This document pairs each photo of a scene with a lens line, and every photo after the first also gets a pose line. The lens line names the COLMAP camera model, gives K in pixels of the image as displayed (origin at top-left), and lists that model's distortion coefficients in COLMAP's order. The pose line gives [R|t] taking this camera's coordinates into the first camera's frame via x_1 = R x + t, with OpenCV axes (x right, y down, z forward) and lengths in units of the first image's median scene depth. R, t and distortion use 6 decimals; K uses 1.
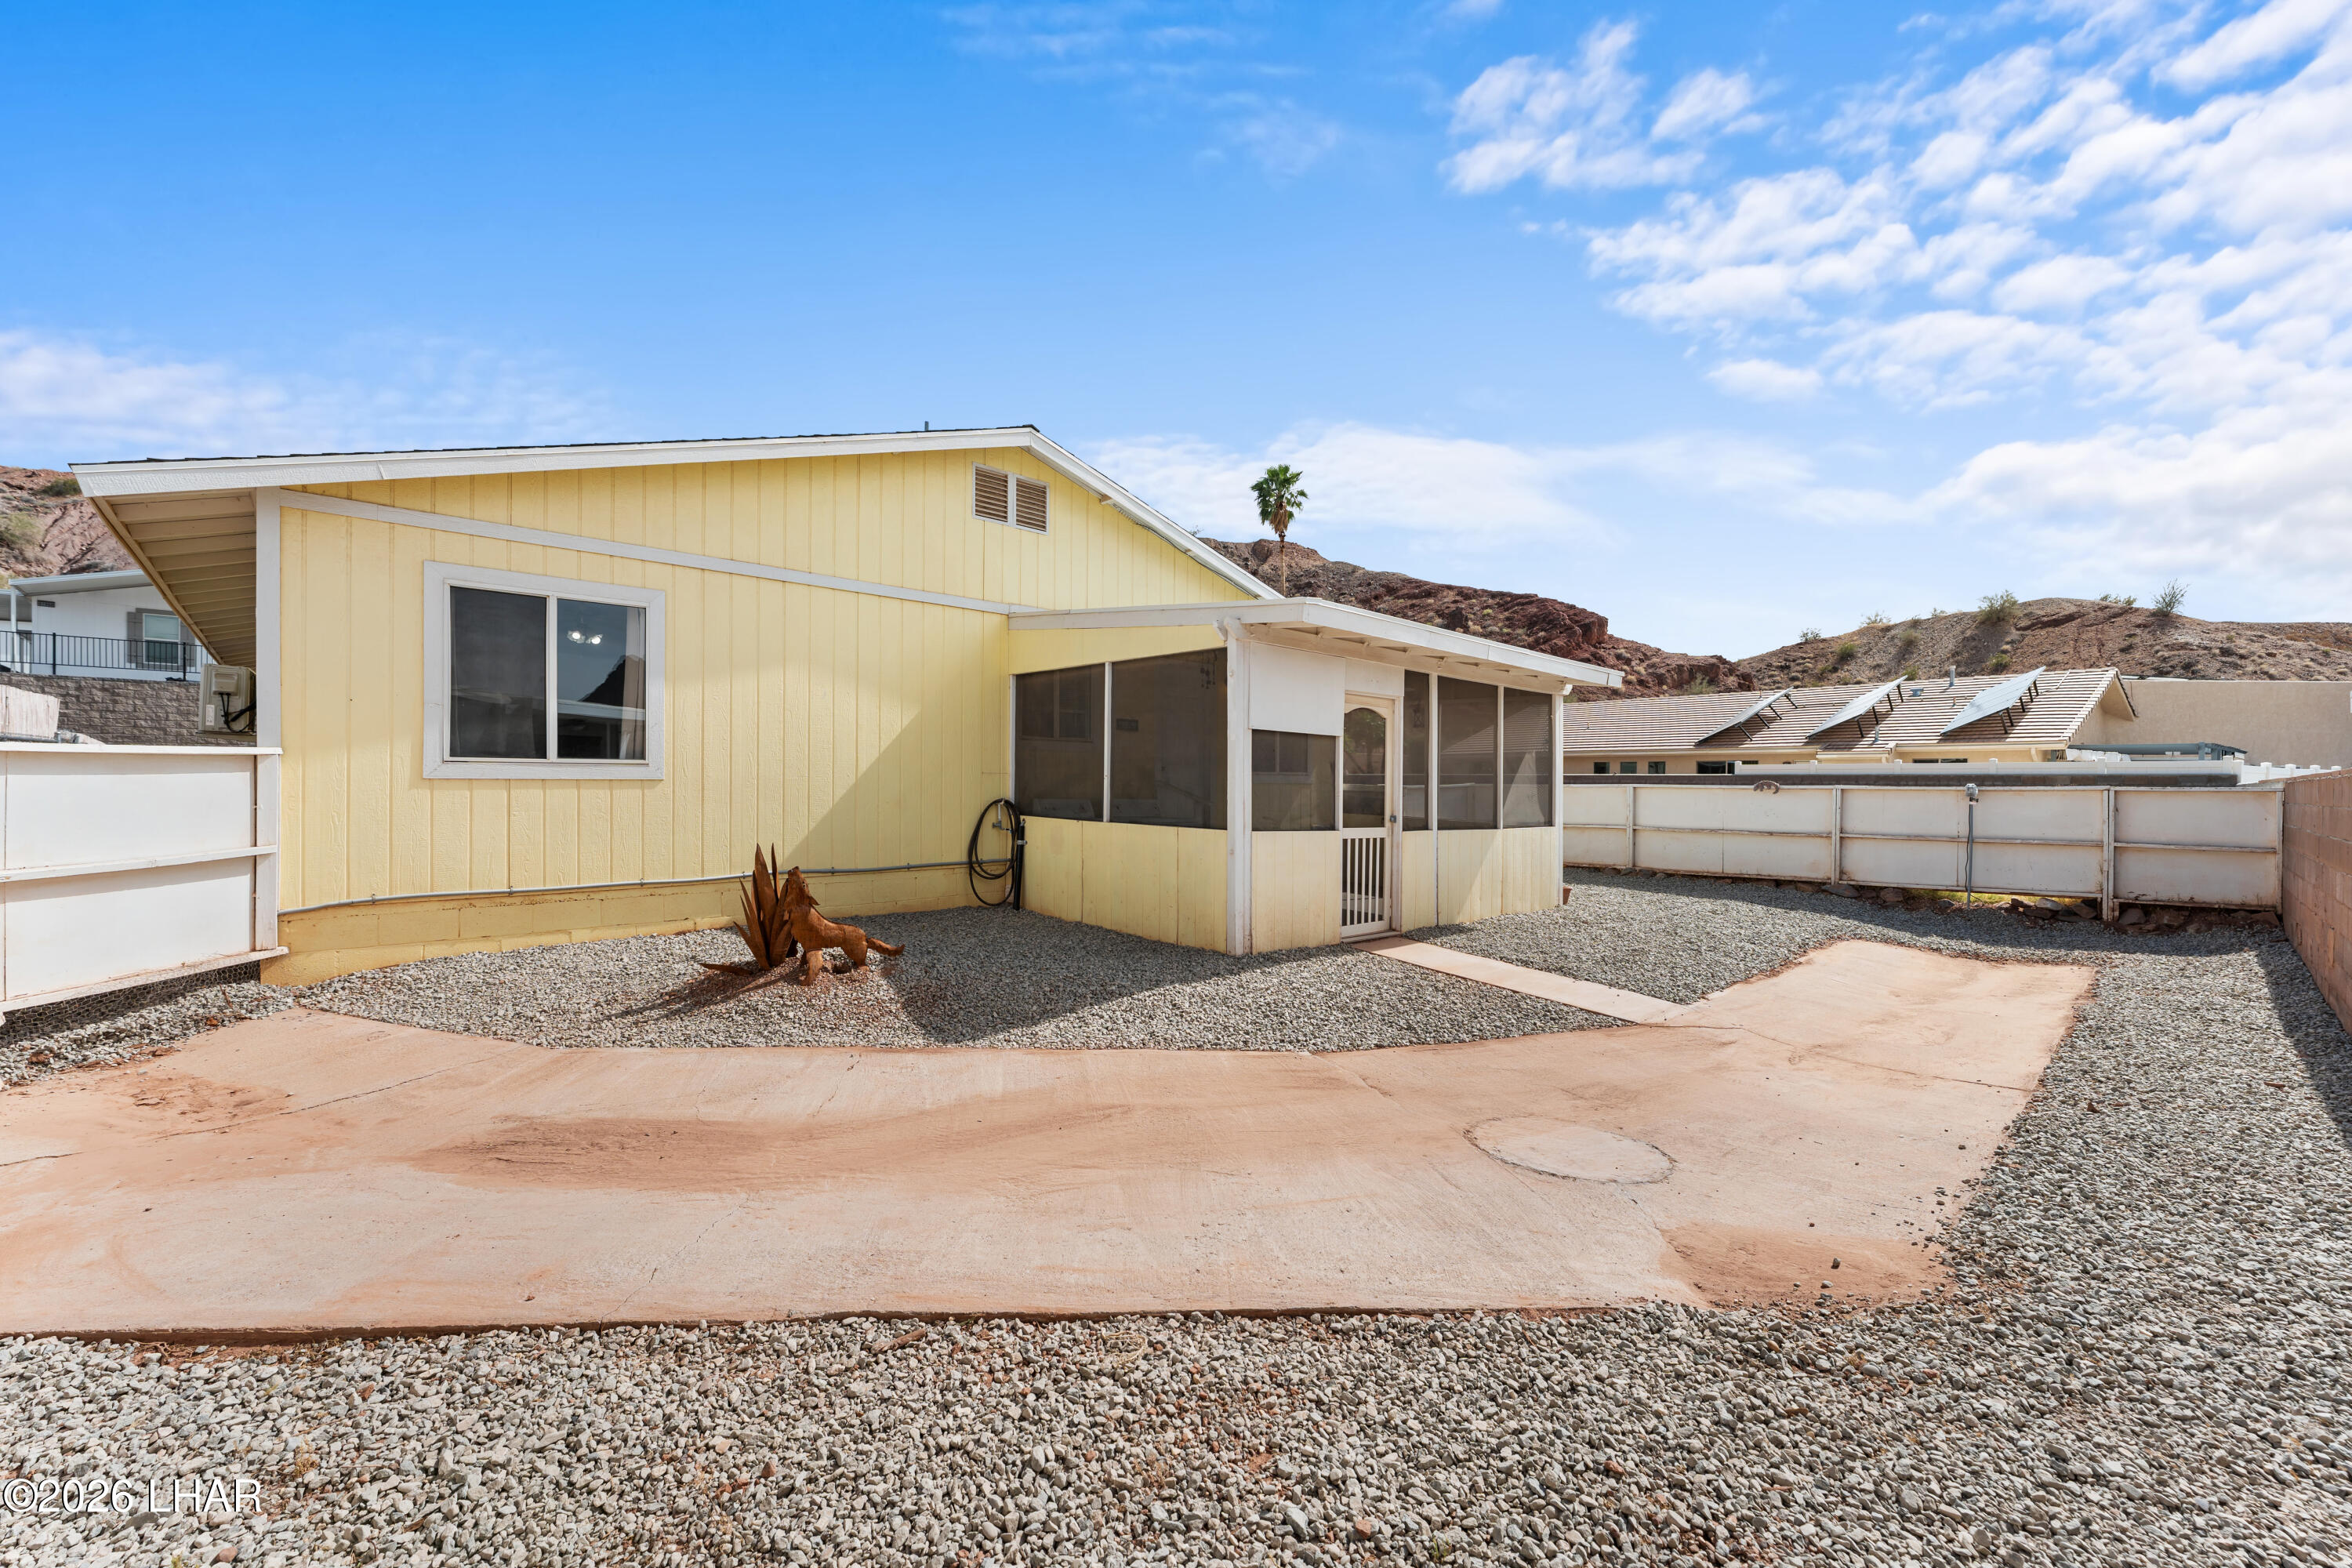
lens RADIAL K [[956.3, 0, 1140.5], [0, 956.3, 763.1], [0, 0, 1]] dist [-0.001007, 0.000015]
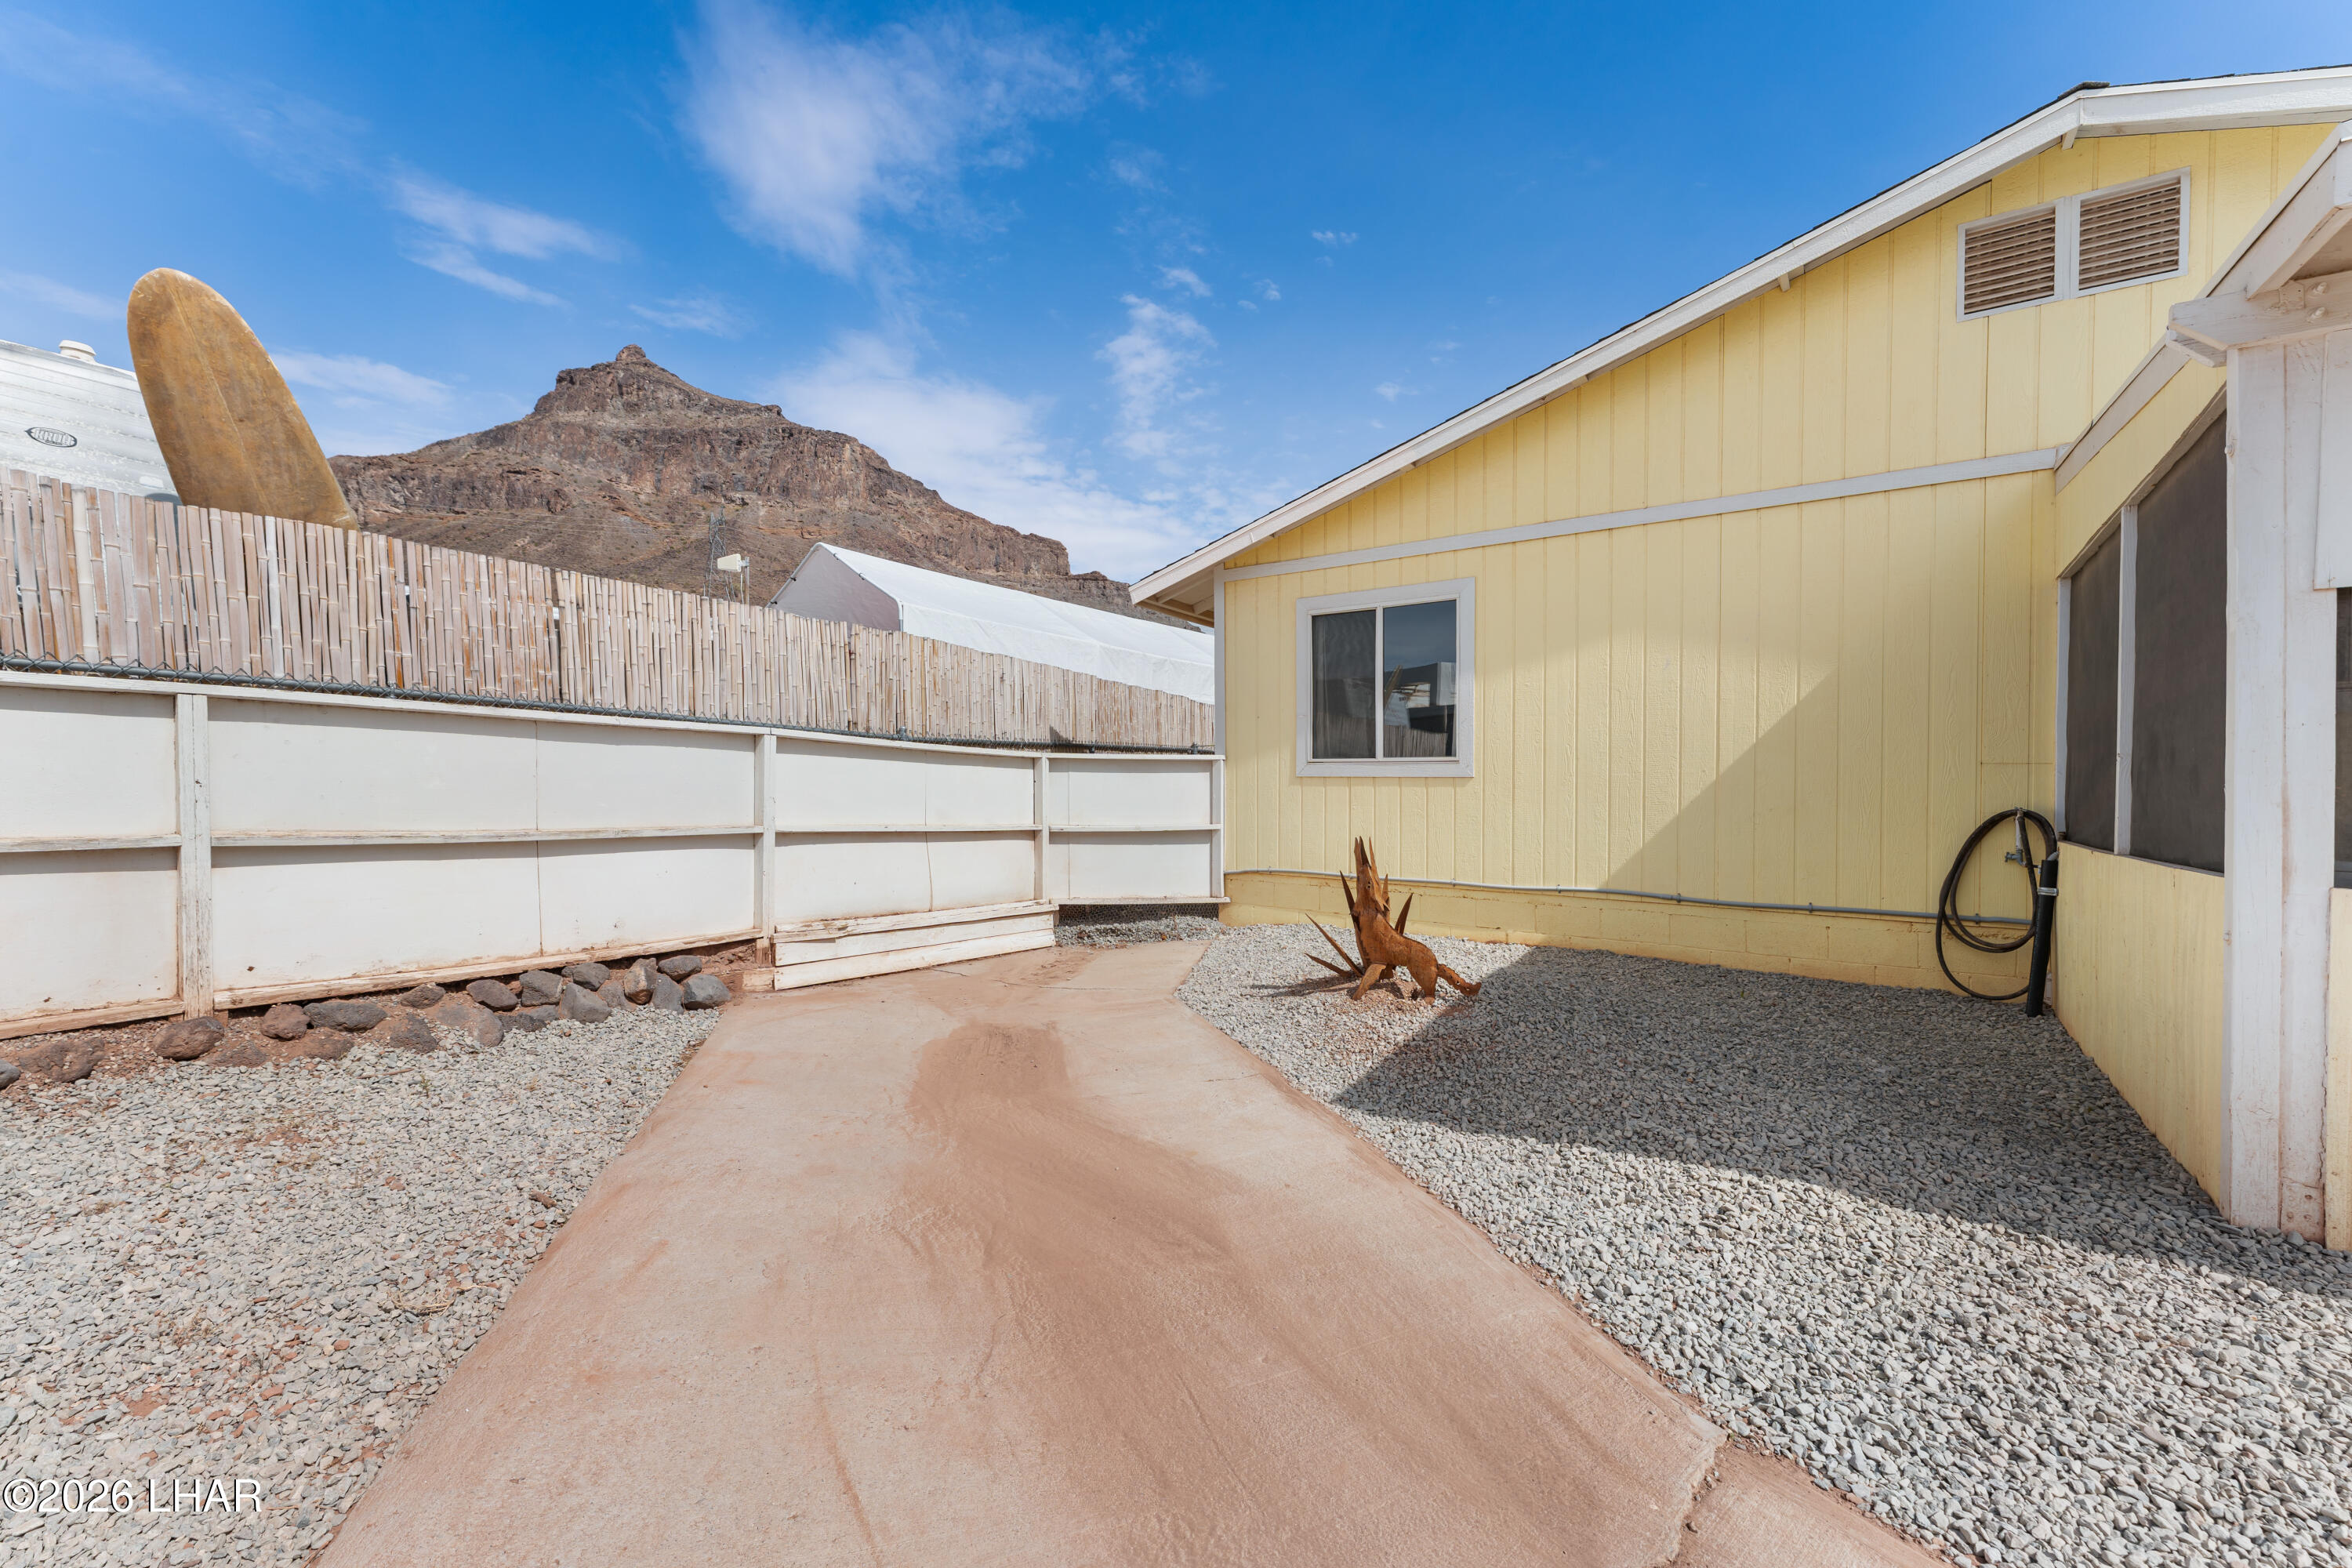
lens RADIAL K [[956.3, 0, 1187.8], [0, 956.3, 803.4], [0, 0, 1]] dist [-0.001007, 0.000015]
pose [[0.200920, 0.005216, -0.979594, 0.327898], [0.001799, 0.999982, 0.005694, 0.033139], [0.979606, -0.002906, 0.200907, 0.469540]]
